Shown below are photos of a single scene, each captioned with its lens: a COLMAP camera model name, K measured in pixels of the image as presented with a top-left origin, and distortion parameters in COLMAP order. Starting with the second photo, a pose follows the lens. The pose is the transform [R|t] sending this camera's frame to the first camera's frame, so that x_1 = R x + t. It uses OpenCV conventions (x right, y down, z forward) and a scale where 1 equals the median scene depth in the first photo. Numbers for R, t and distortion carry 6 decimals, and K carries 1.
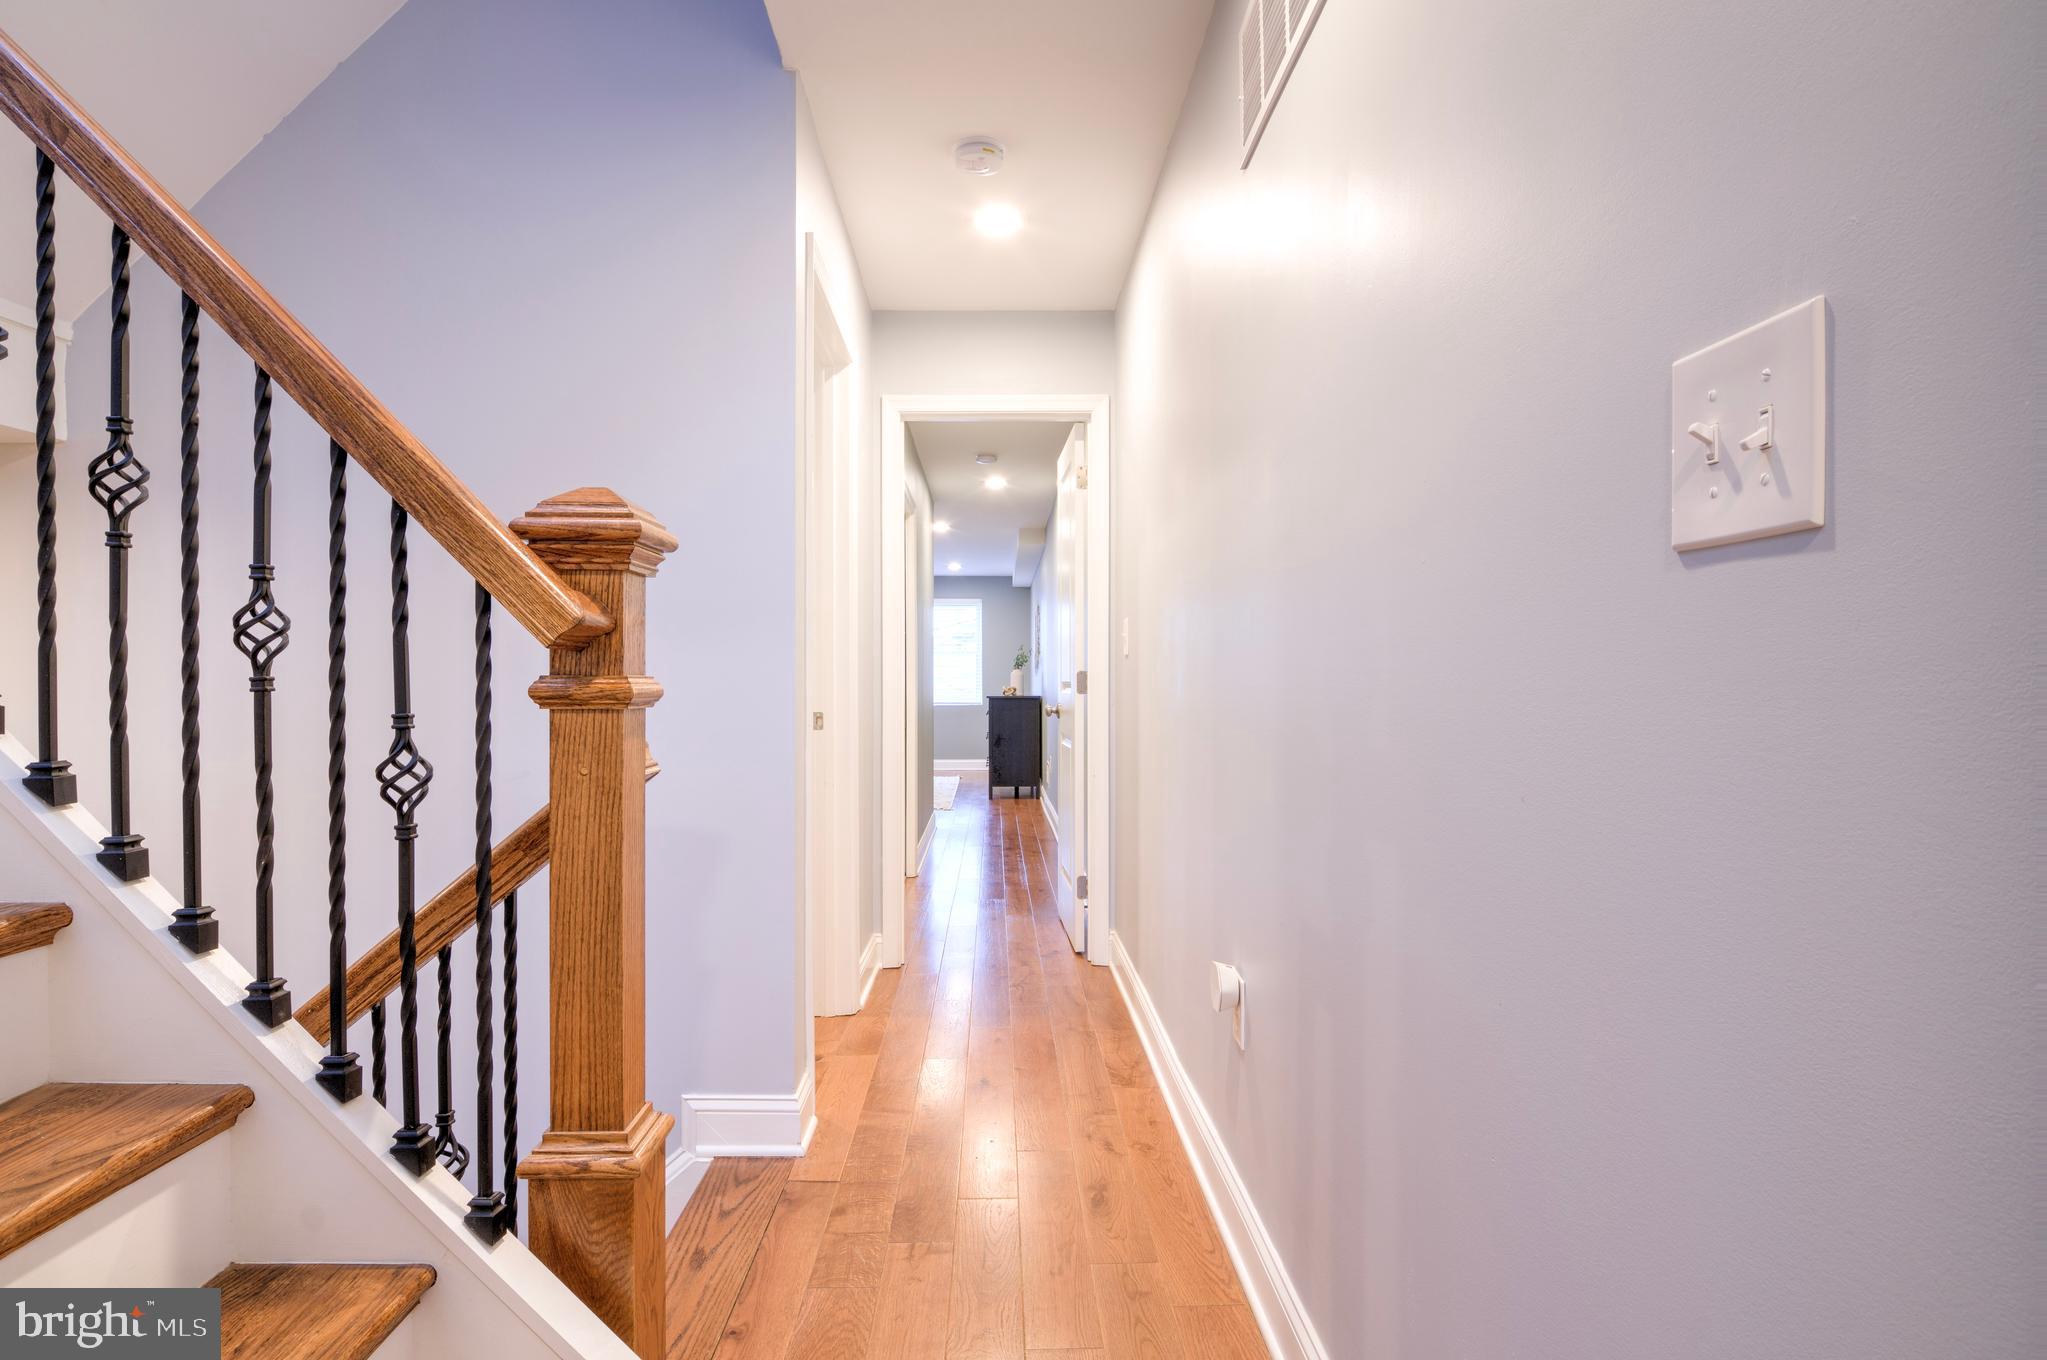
lens RADIAL K [[1070.1, 0, 1020.2], [0, 1070.1, 689.8], [0, 0, 1]] dist [-0.000438, -0.000251]
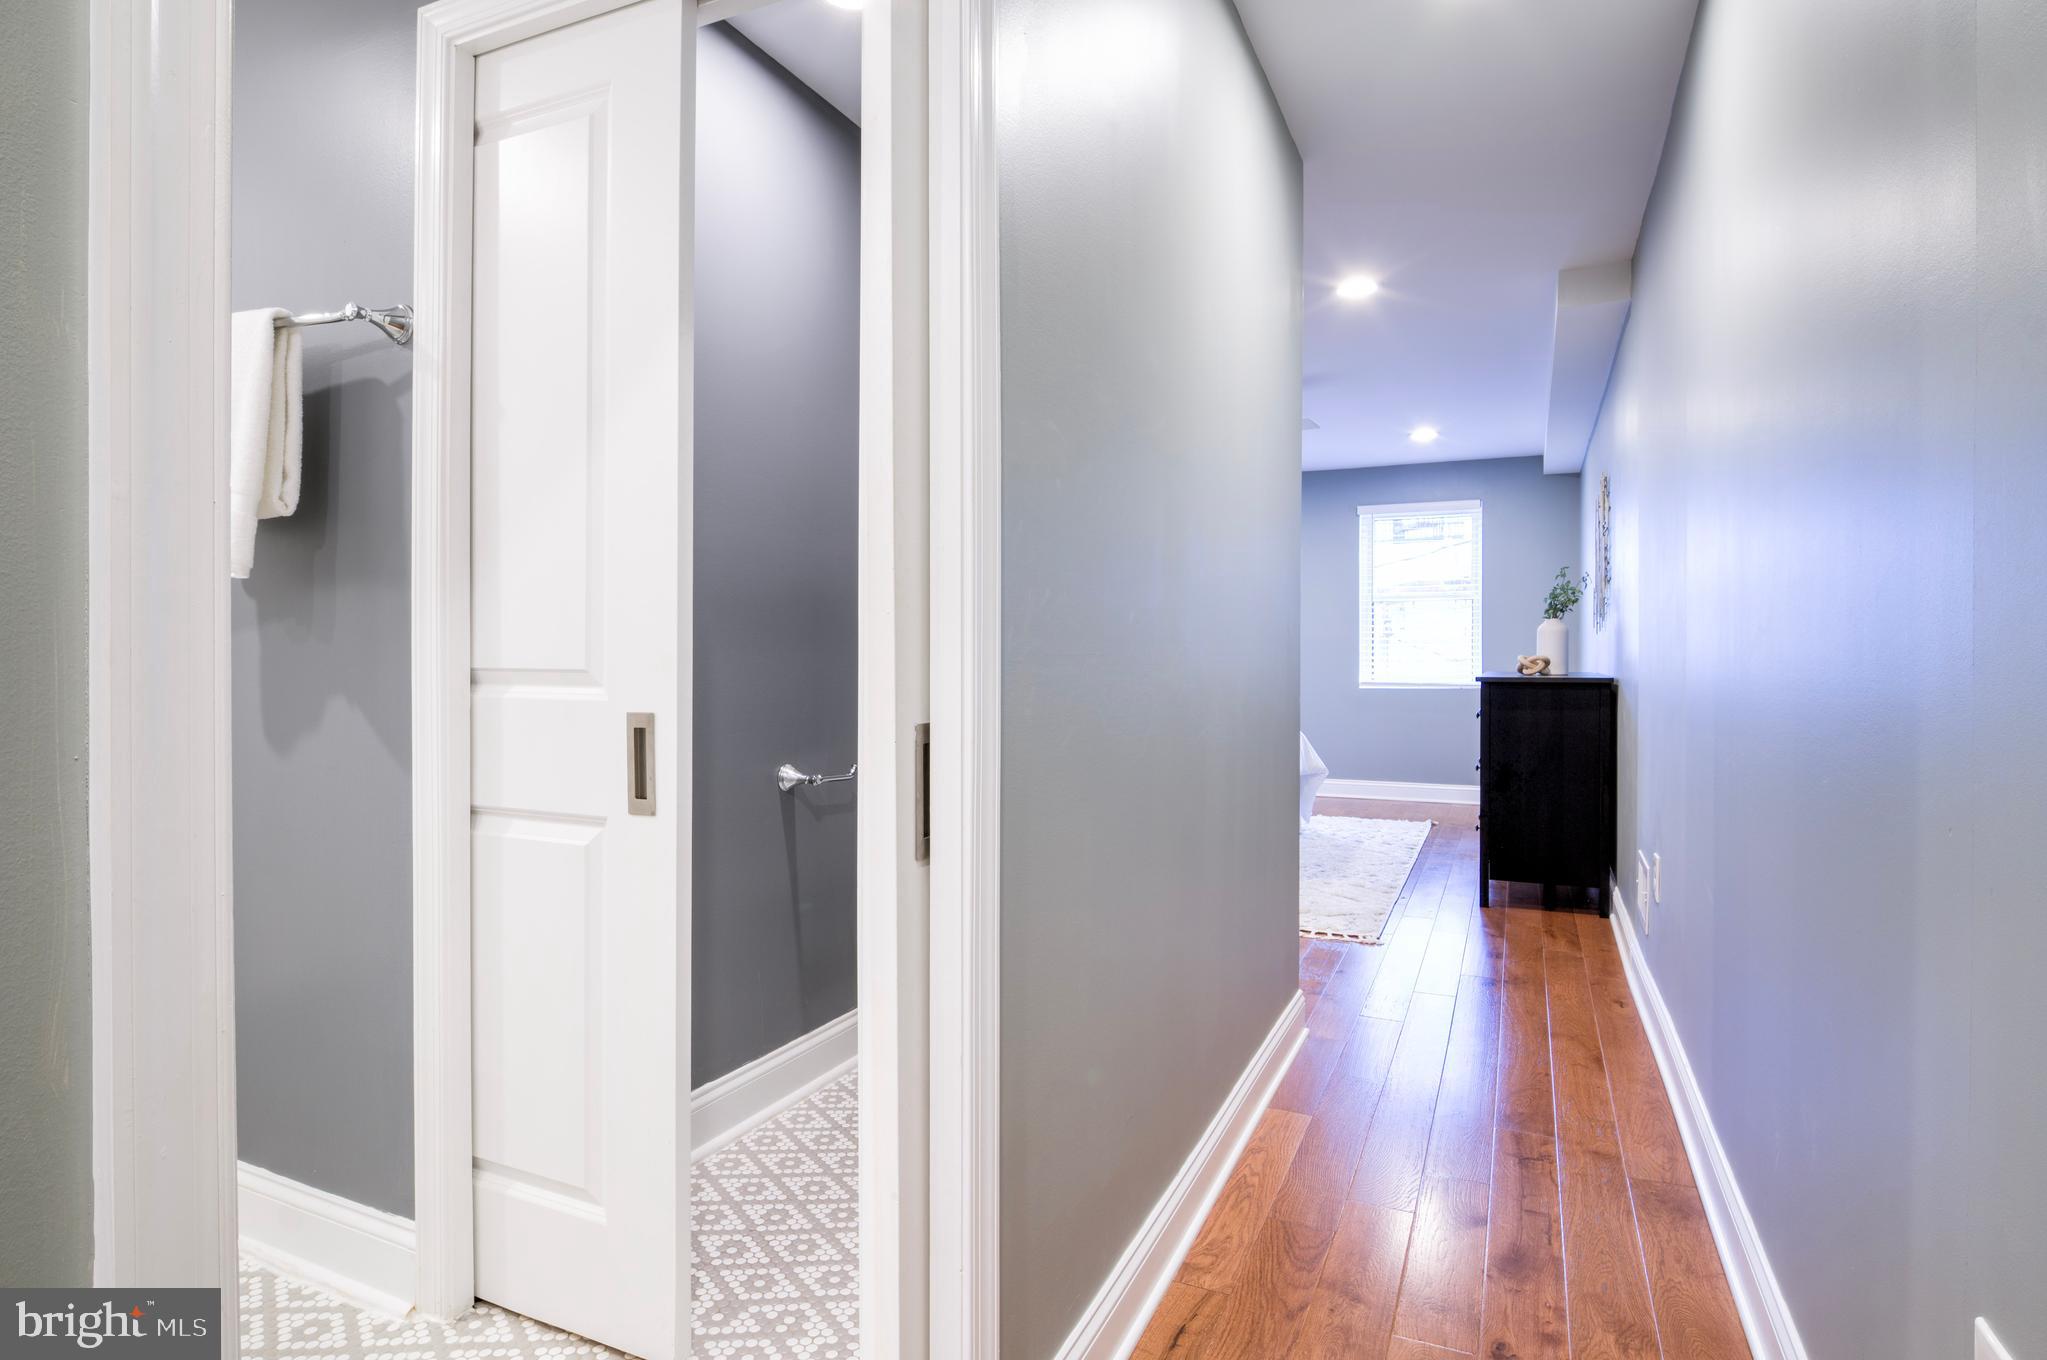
lens RADIAL K [[1070.1, 0, 1016.5], [0, 1070.1, 668.7], [0, 0, 1]] dist [-0.000438, -0.000251]
pose [[0.892850, 0.005871, -0.450316, -0.001251], [-0.000219, 0.999921, 0.012603, -0.002984], [0.450354, -0.011154, 0.892780, 0.473908]]
